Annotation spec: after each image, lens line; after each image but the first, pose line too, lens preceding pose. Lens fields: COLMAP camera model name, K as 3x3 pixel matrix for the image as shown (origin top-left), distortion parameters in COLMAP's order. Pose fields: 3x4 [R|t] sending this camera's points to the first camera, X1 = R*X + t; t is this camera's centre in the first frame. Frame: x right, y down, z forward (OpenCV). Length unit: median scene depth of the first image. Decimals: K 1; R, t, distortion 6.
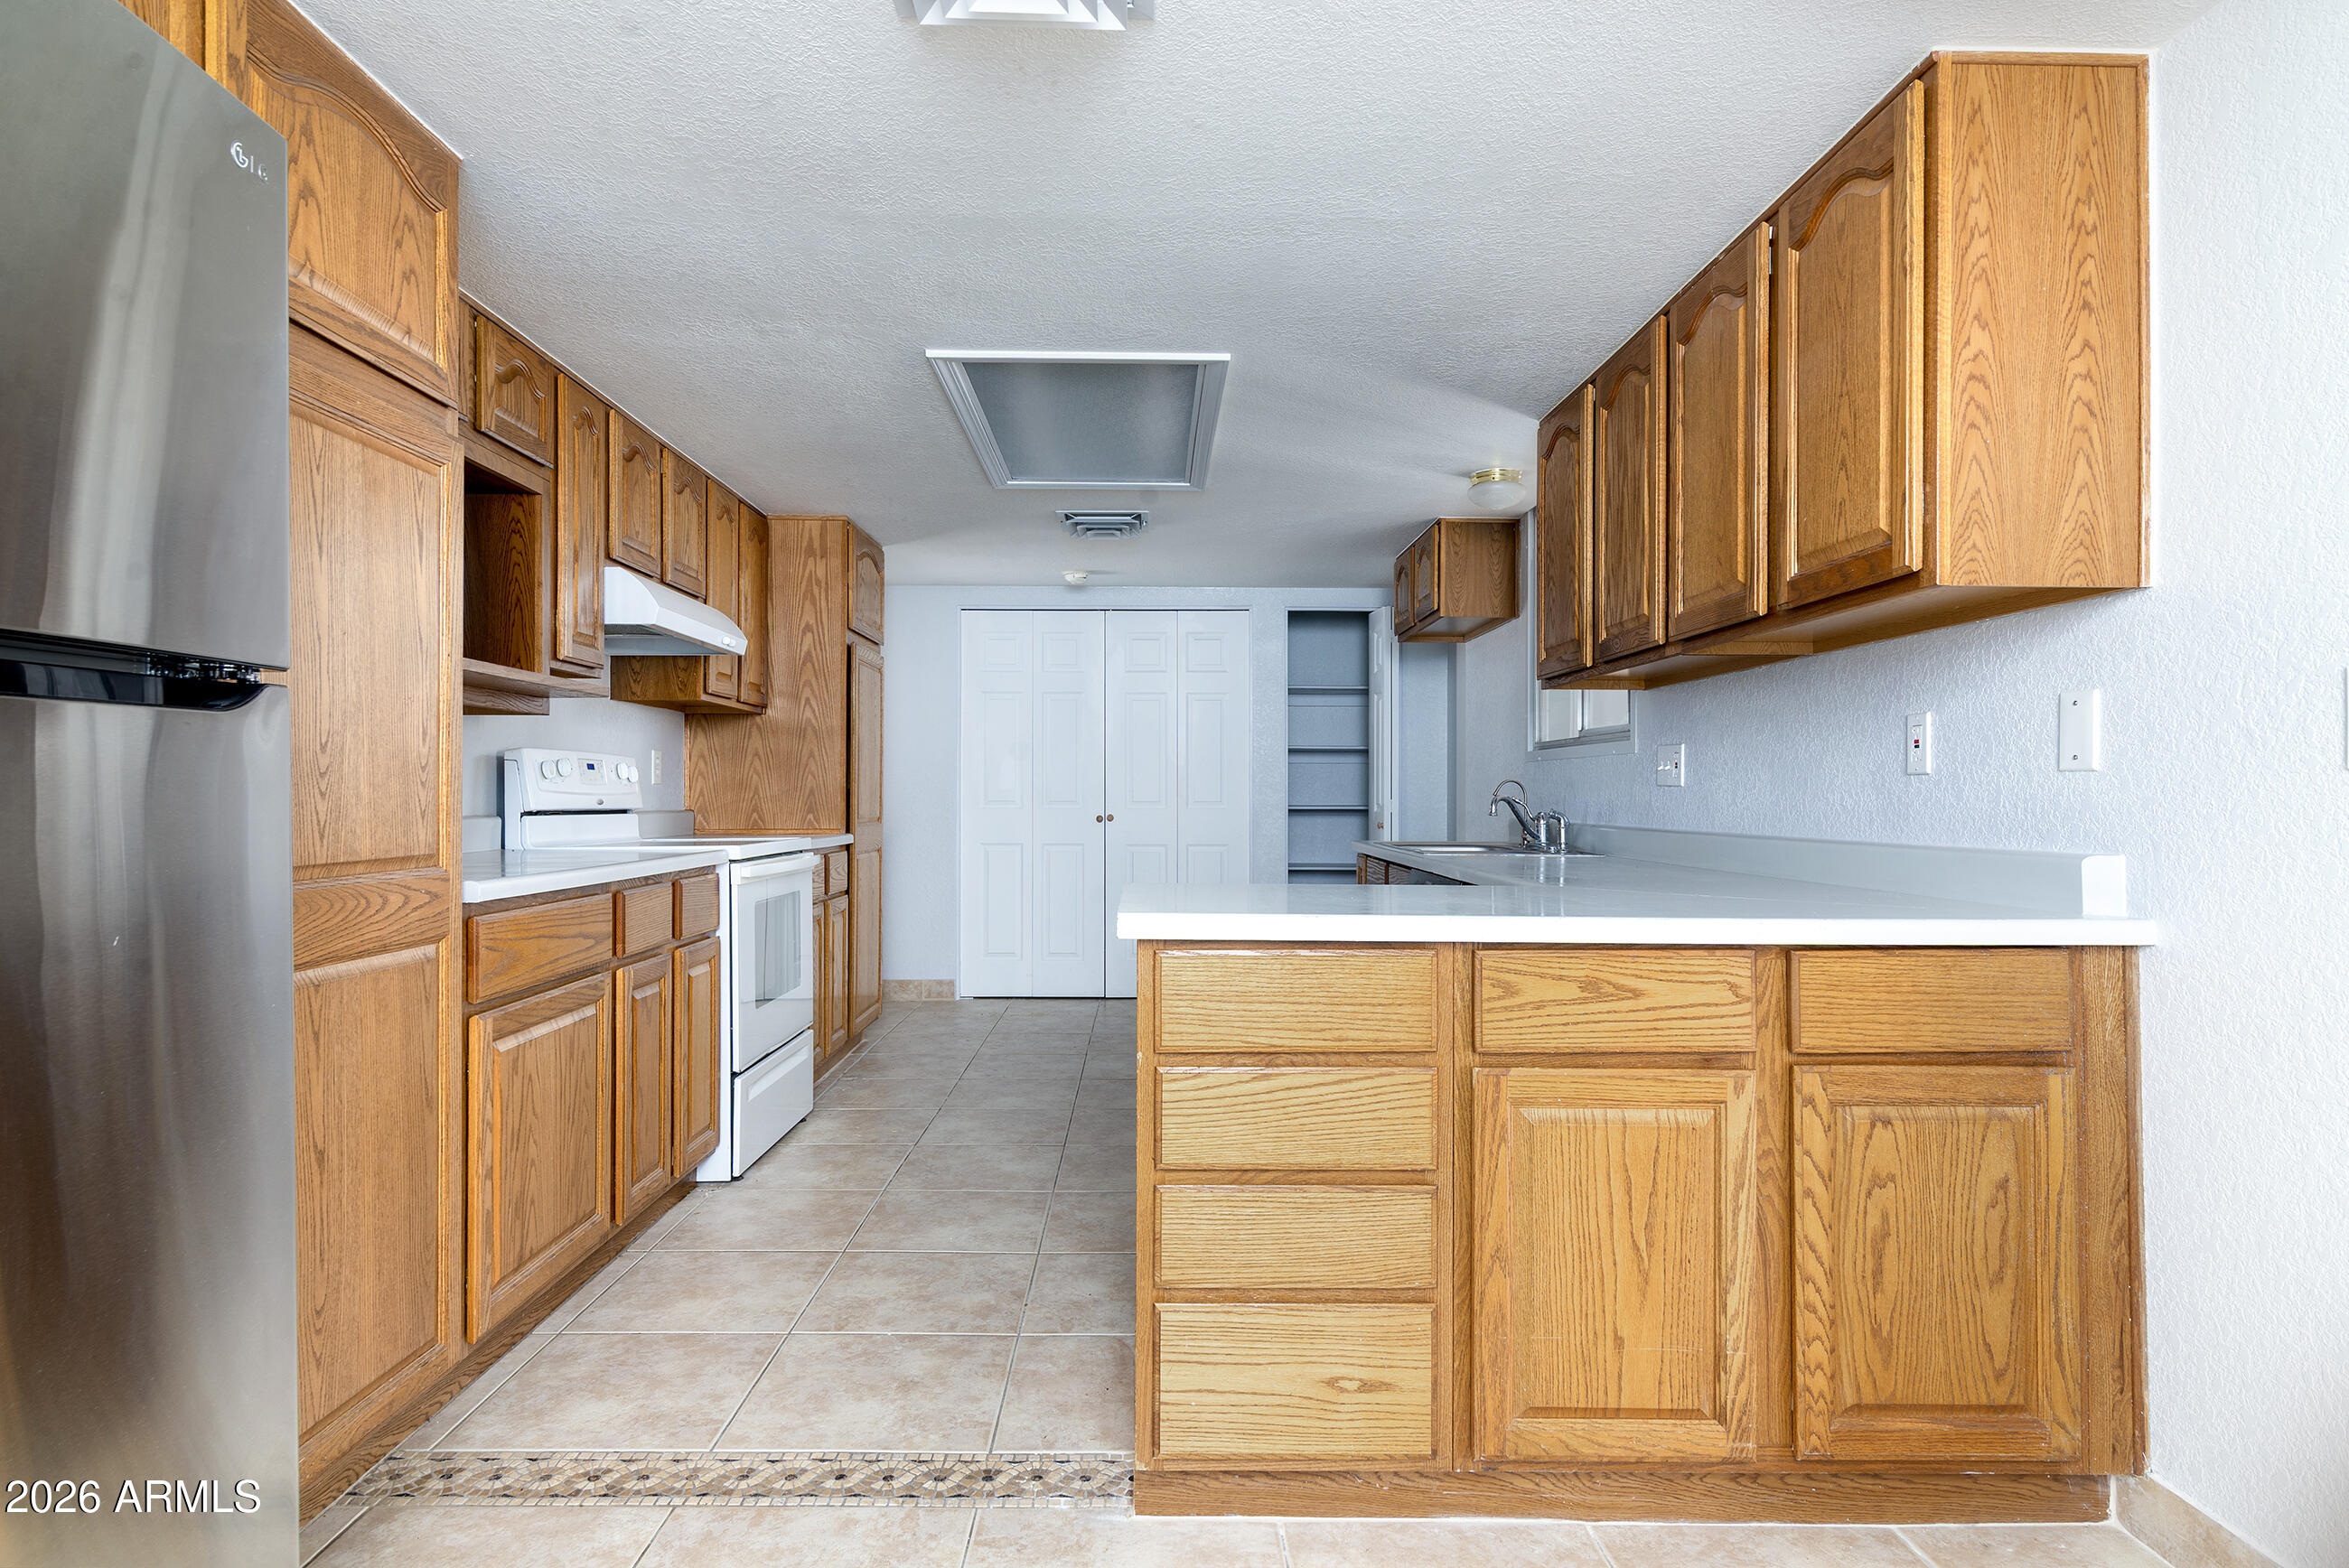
lens RADIAL K [[1271.8, 0, 1165.7], [0, 1271.8, 795.3], [0, 0, 1]] dist [0.001335, 0.000684]
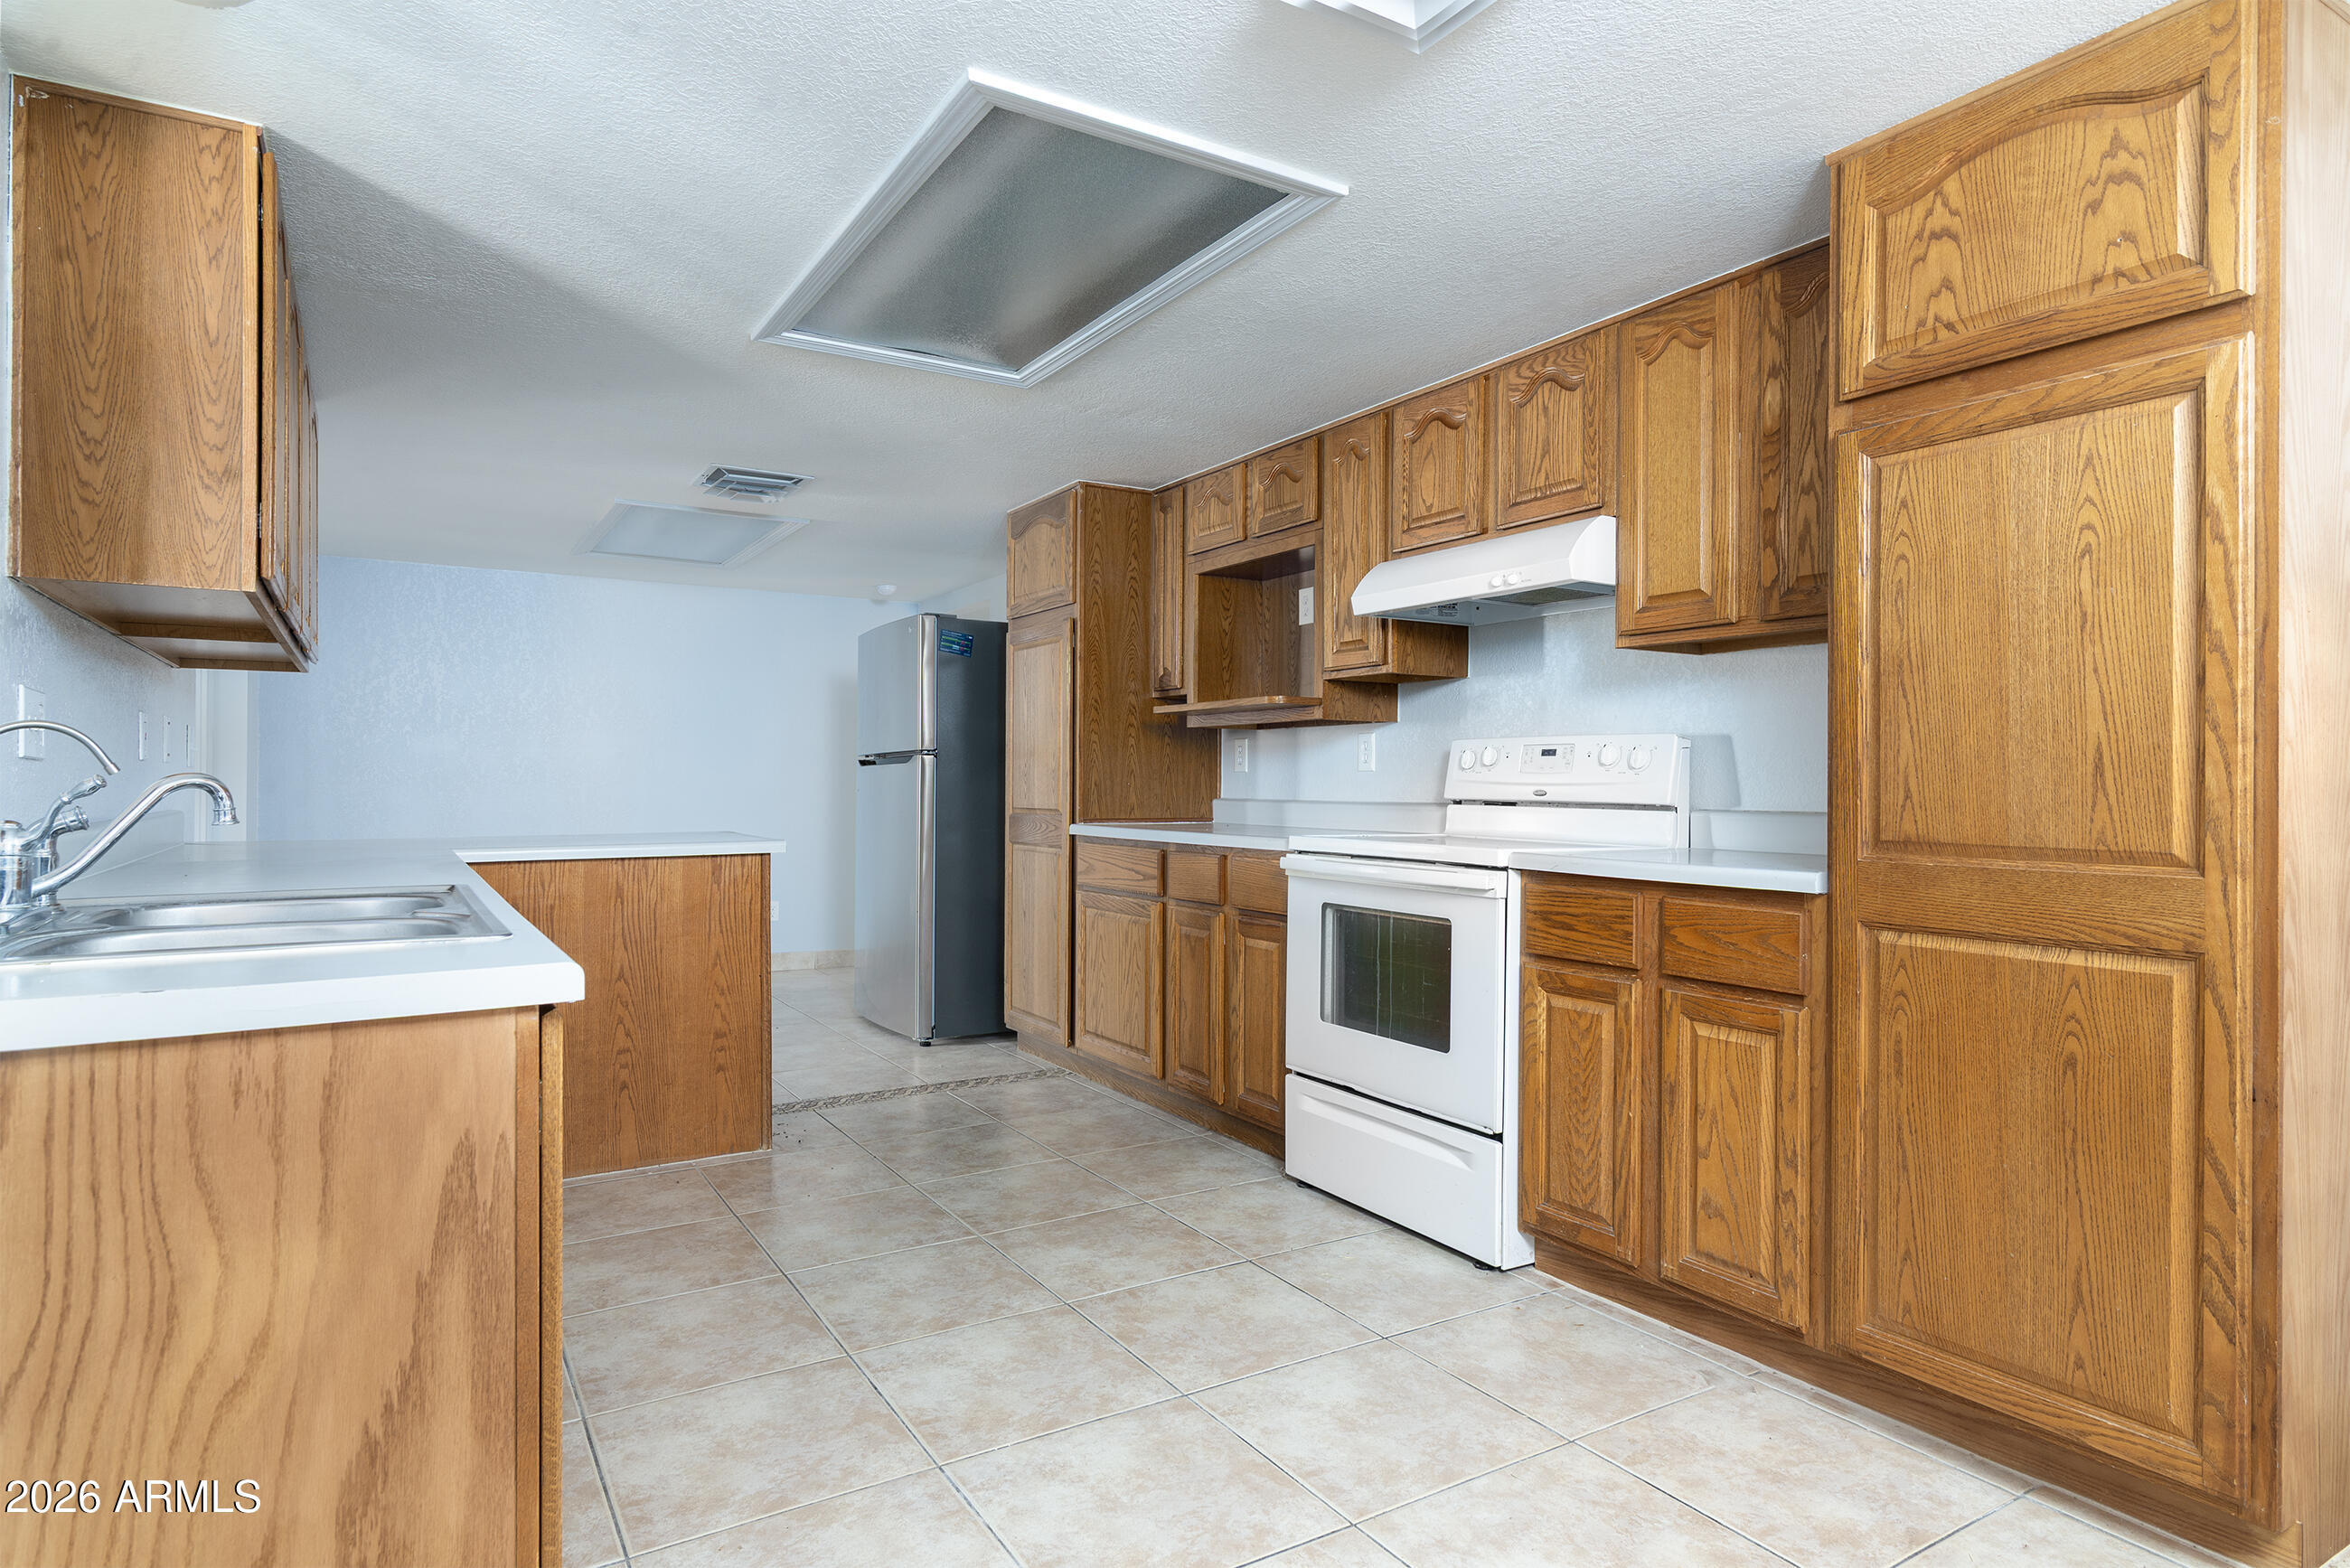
lens RADIAL K [[1272.4, 0, 1163.3], [0, 1272.4, 777.1], [0, 0, 1]] dist [0.001335, 0.000684]
pose [[-0.861944, -0.007116, -0.506953, 0.249635], [-0.004244, 0.999968, -0.006822, 0.001843], [0.506985, -0.003729, -0.861947, 1.828765]]
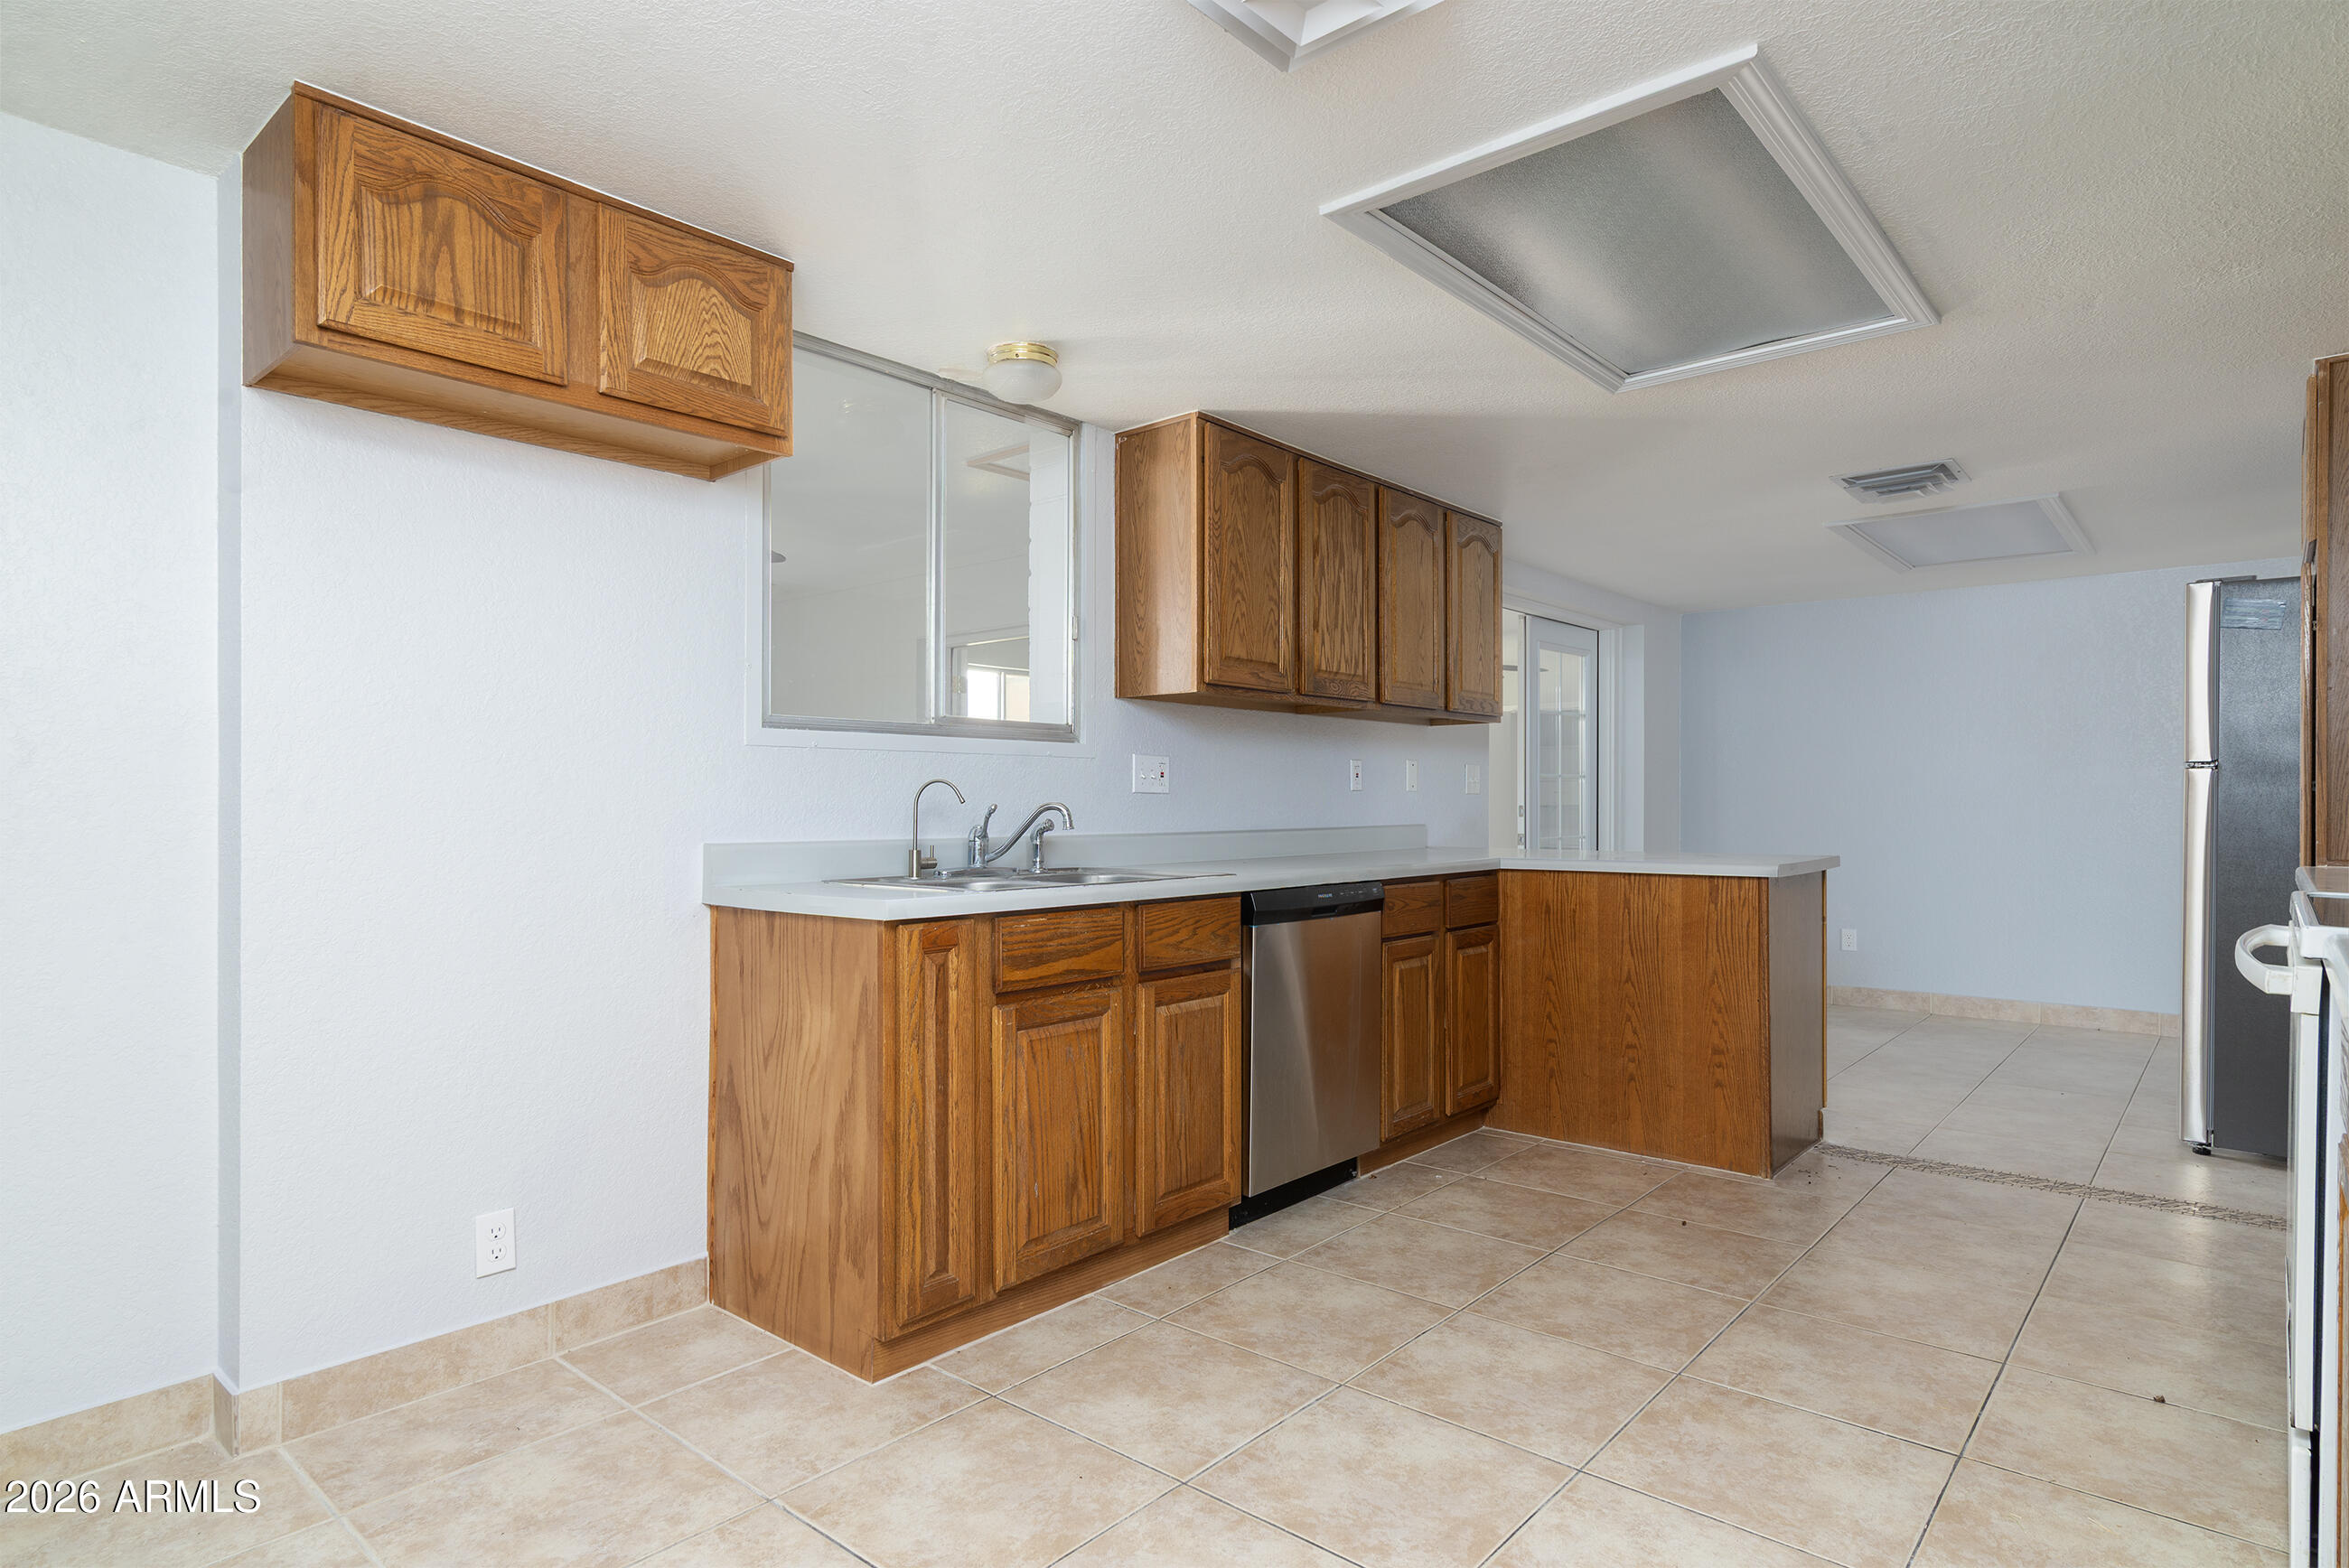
lens RADIAL K [[1271.8, 0, 1175.4], [0, 1271.8, 800.5], [0, 0, 1]] dist [0.001335, 0.000684]
pose [[-0.746373, -0.003043, 0.665521, -0.431344], [-0.002754, 0.999995, 0.001484, -0.005128], [-0.665522, -0.000725, -0.746378, 1.852668]]
